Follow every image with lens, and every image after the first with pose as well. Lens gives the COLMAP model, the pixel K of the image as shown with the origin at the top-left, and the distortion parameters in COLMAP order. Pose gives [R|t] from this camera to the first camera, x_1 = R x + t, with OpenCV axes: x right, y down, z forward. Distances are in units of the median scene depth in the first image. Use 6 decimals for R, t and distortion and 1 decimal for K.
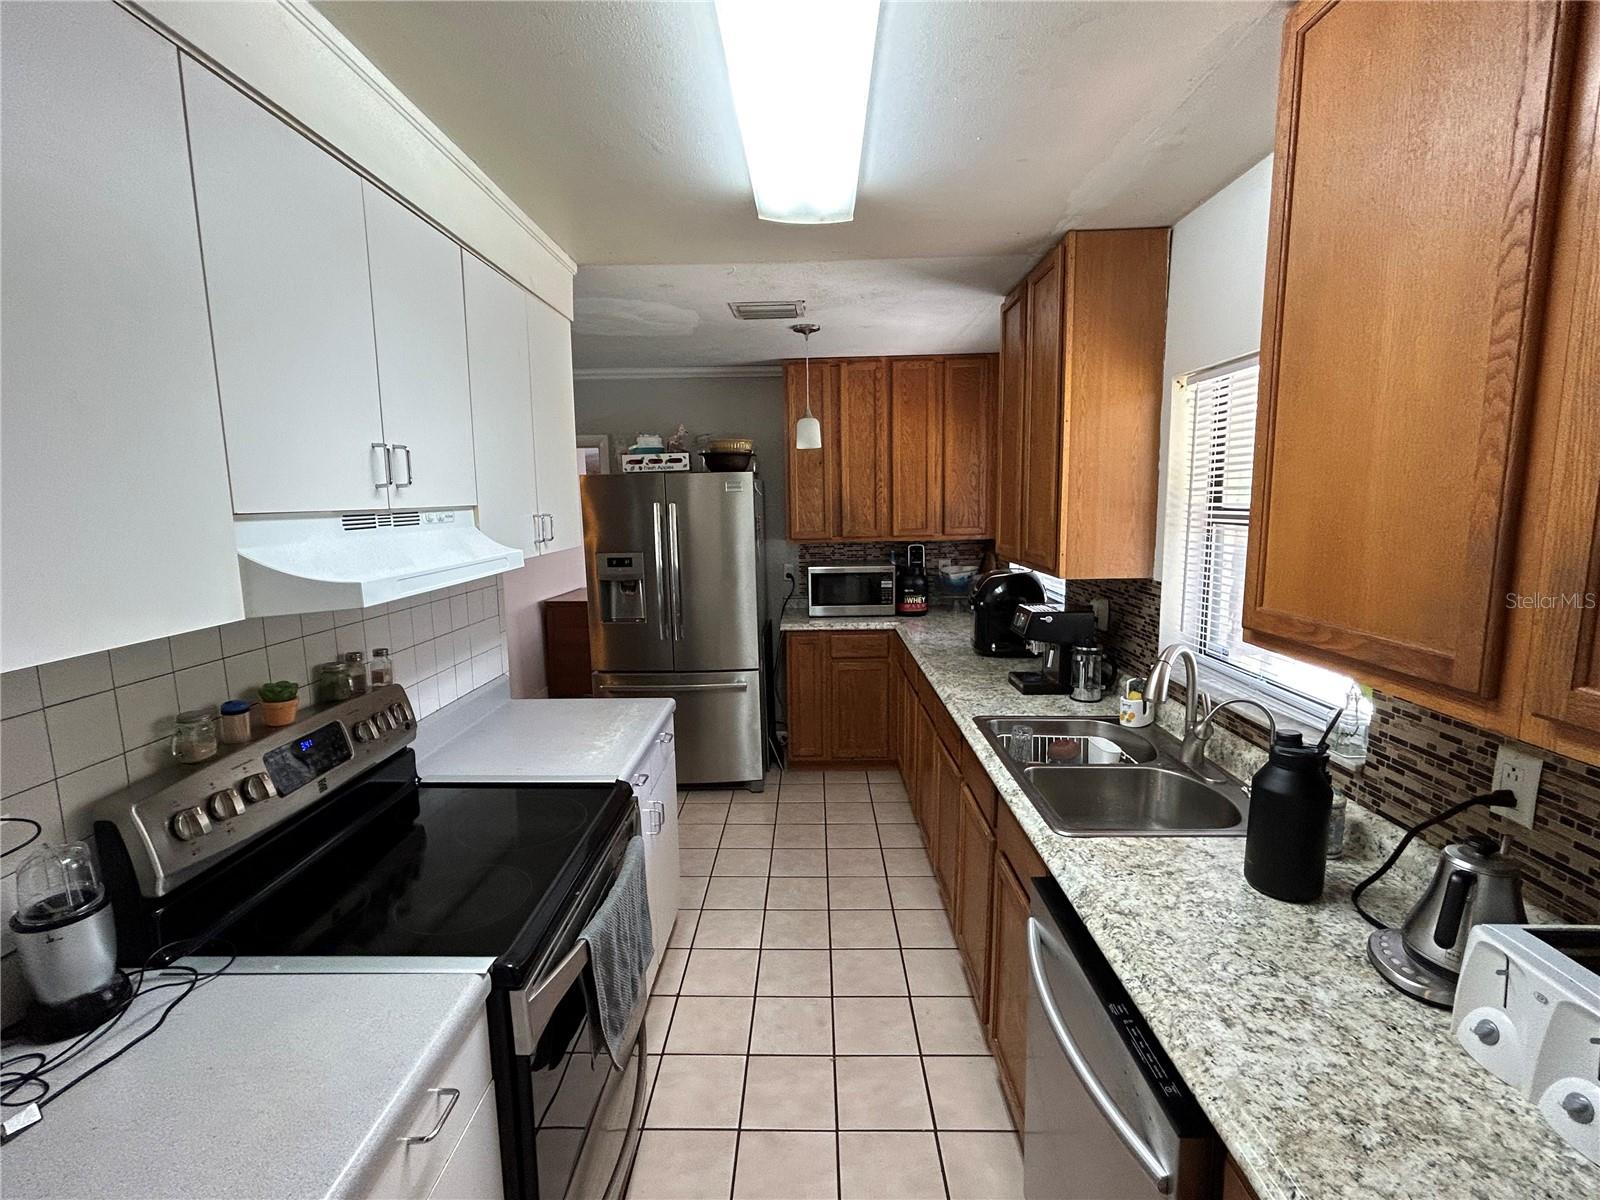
lens RADIAL K [[721.5, 0, 797.3], [0, 721.5, 602.0], [0, 0, 1]] dist [0.004969, -0.001624]
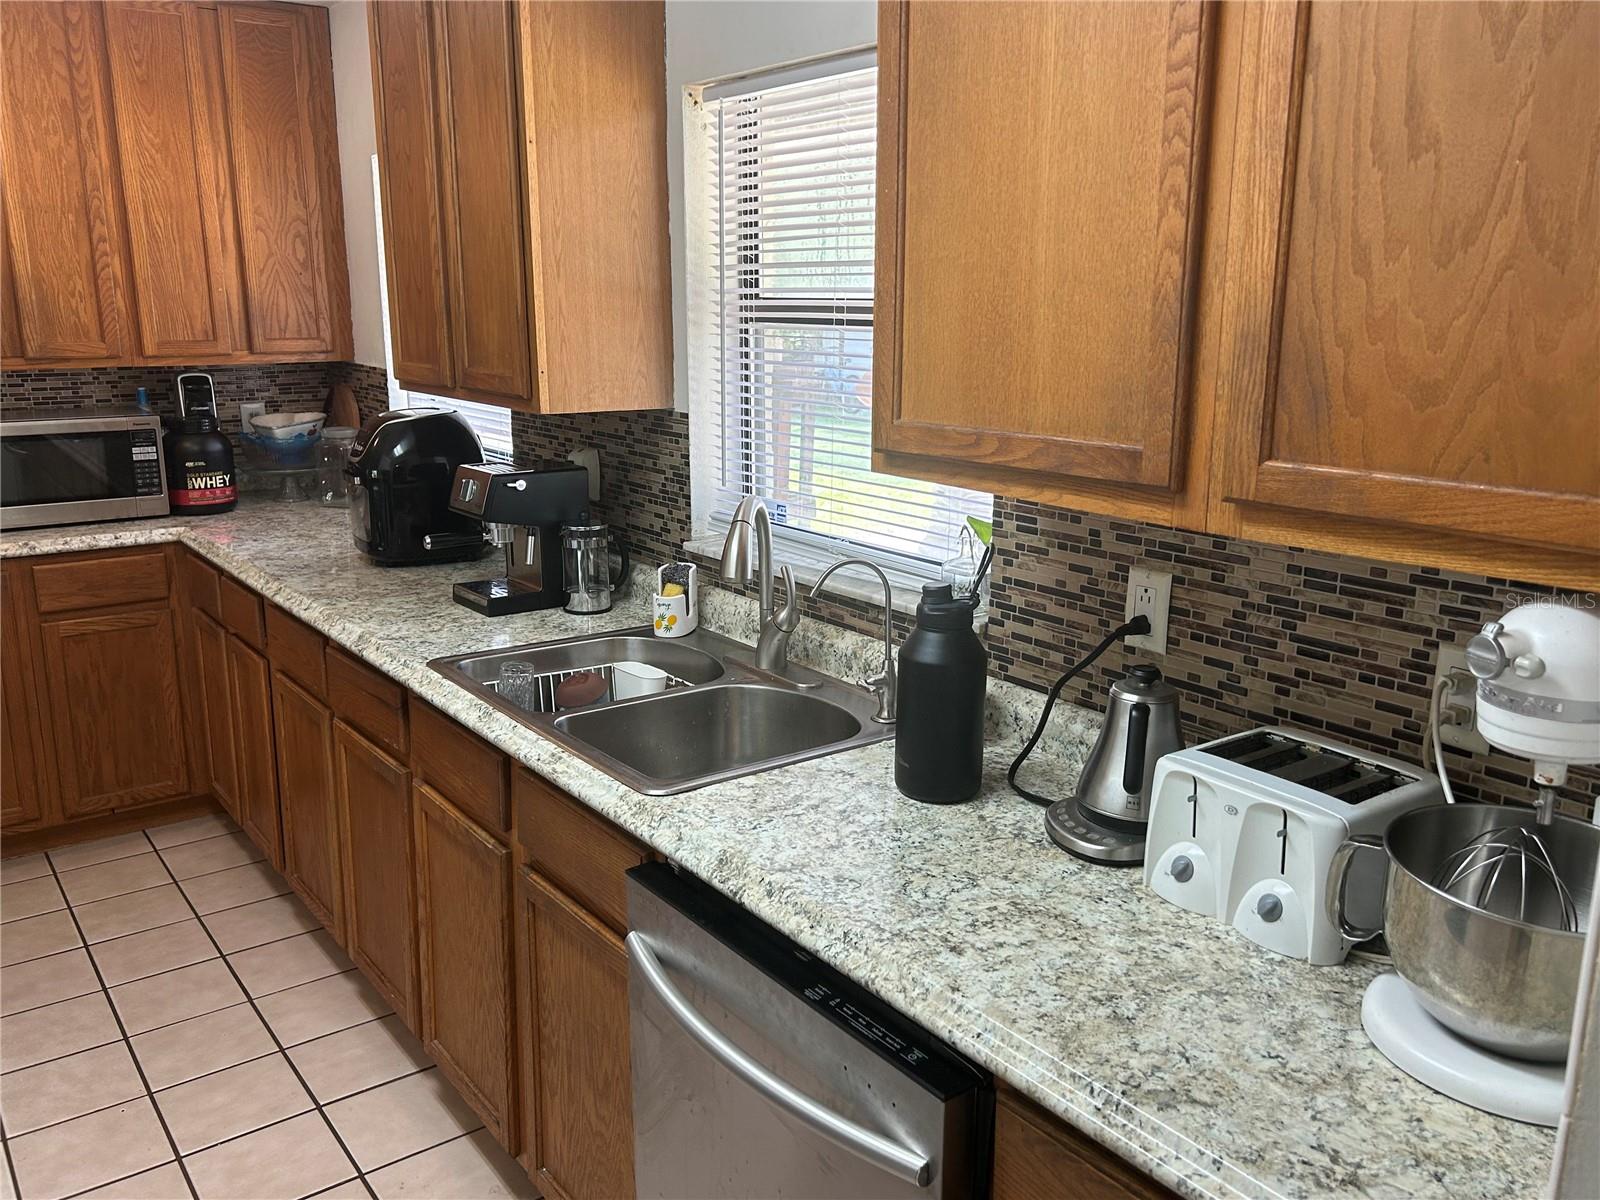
lens RADIAL K [[1296.7, 0, 794.3], [0, 1296.7, 596.0], [0, 0, 1]] dist [0.050636, -0.052388]
pose [[0.785846, -0.116405, 0.607368, -0.238687], [0.070878, 0.992607, 0.098532, 0.044533], [-0.614347, -0.034381, 0.788286, 0.024187]]
